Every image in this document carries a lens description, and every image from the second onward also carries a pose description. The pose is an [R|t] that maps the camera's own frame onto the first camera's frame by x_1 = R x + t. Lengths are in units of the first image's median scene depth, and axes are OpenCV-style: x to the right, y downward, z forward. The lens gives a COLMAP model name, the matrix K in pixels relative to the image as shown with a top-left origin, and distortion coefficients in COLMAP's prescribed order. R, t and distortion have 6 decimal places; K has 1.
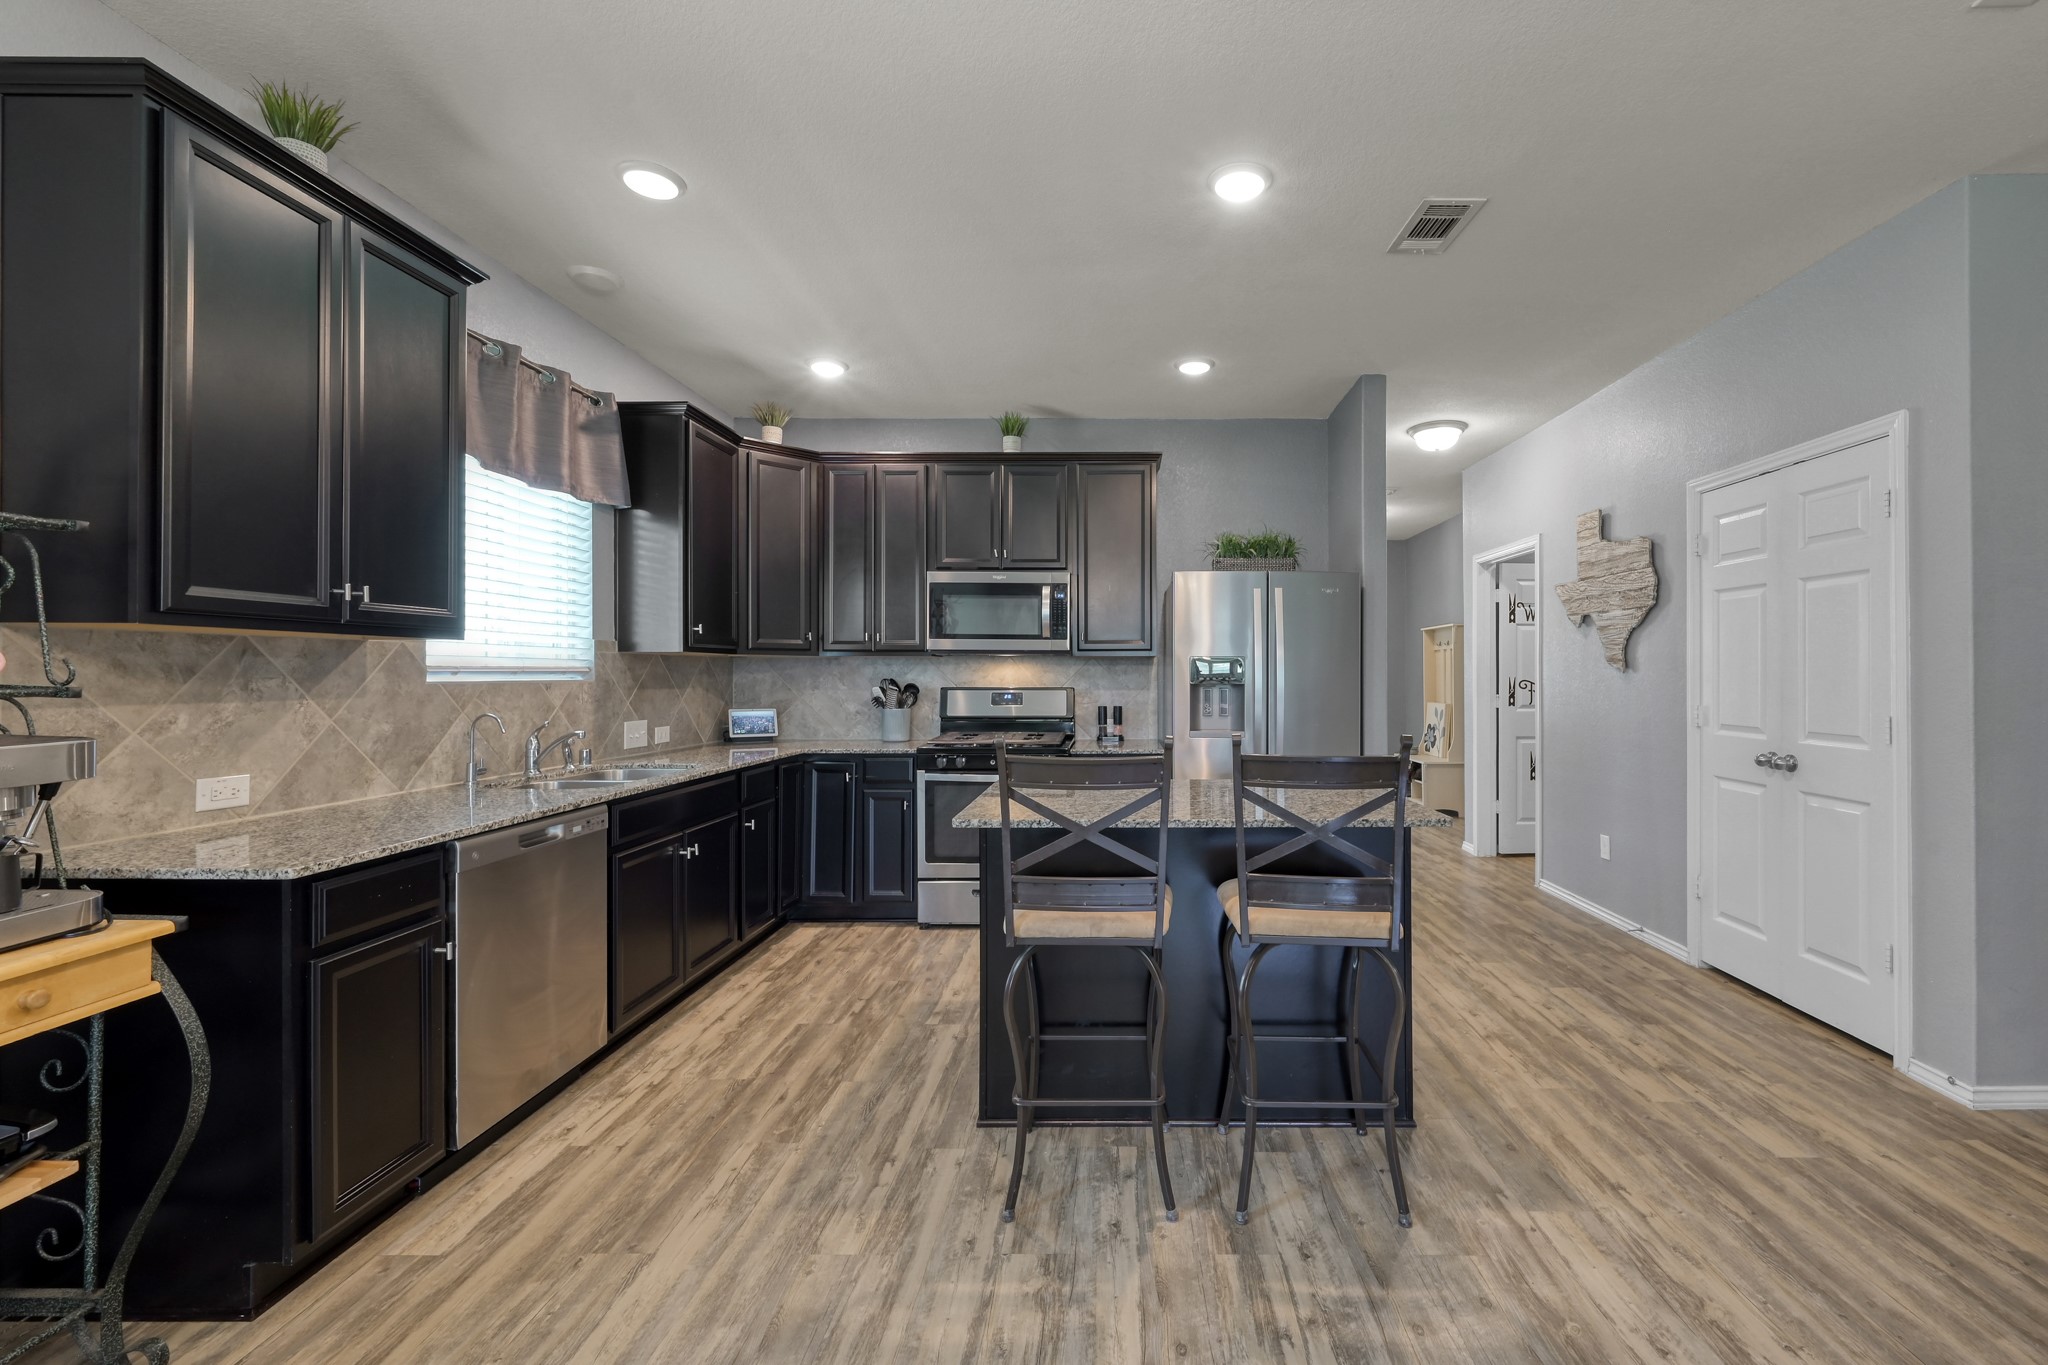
lens RADIAL K [[810.7, 0, 1143.1], [0, 810.7, 668.6], [0, 0, 1]] dist [-0.001126, 0.001685]
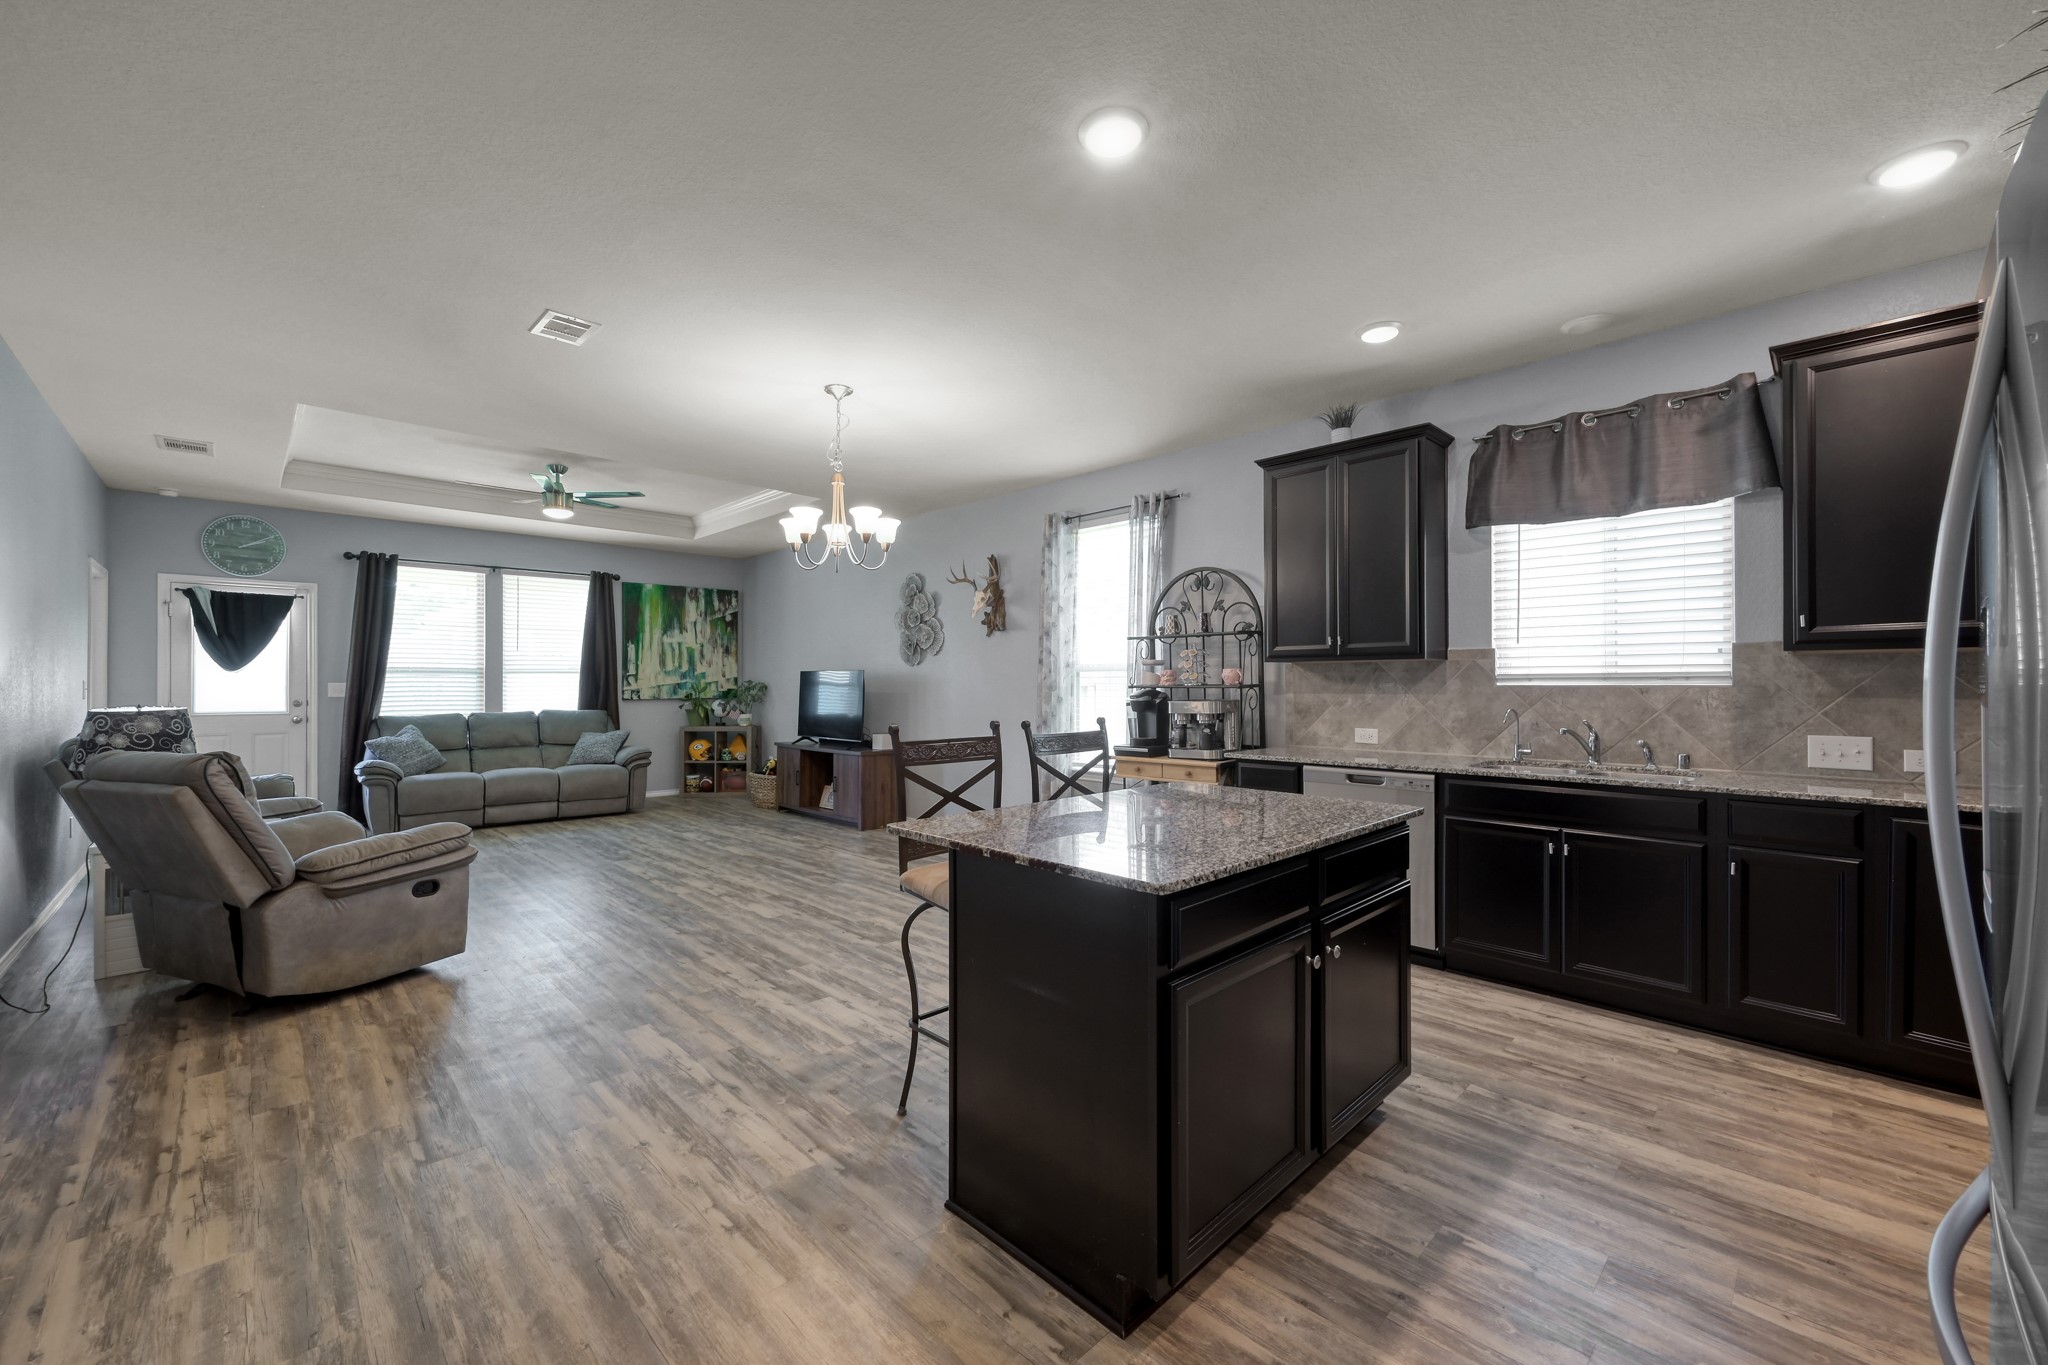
lens RADIAL K [[810.7, 0, 1023.3], [0, 810.7, 685.1], [0, 0, 1]] dist [-0.001126, 0.001685]
pose [[-0.723580, 0.004143, -0.690228, 0.581889], [0.008288, 0.999962, -0.002686, 0.010058], [0.690191, -0.007664, -0.723587, 1.128841]]
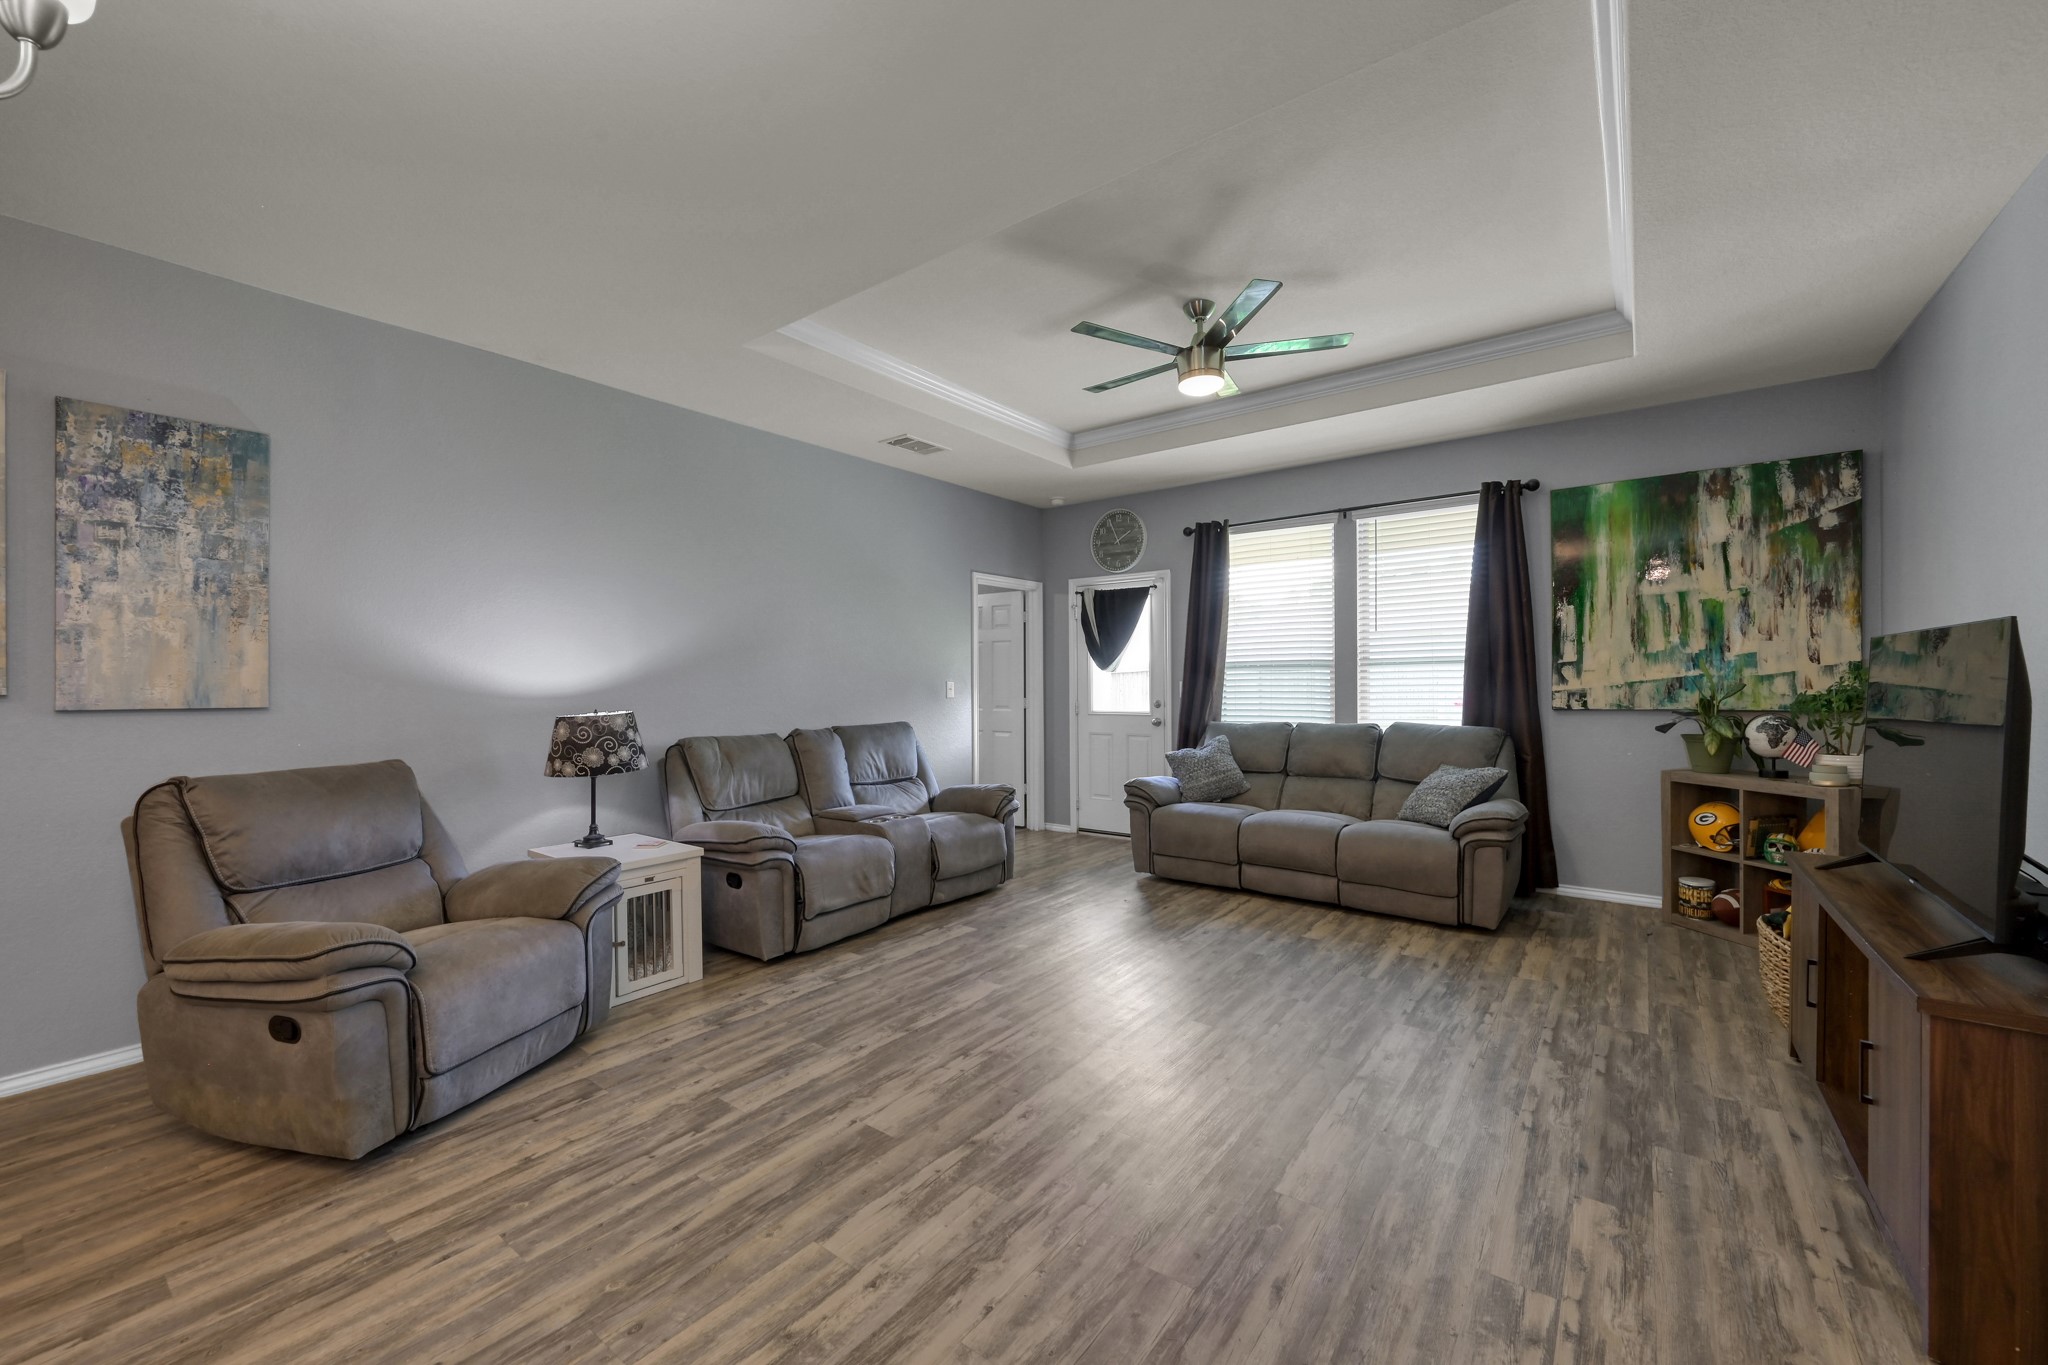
lens RADIAL K [[810.7, 0, 1042.8], [0, 810.7, 690.6], [0, 0, 1]] dist [-0.001126, 0.001685]
pose [[-0.797200, 0.001625, 0.603713, -0.420519], [0.004361, 0.999986, 0.003067, -0.002136], [-0.603700, 0.005078, -0.797196, 0.009560]]
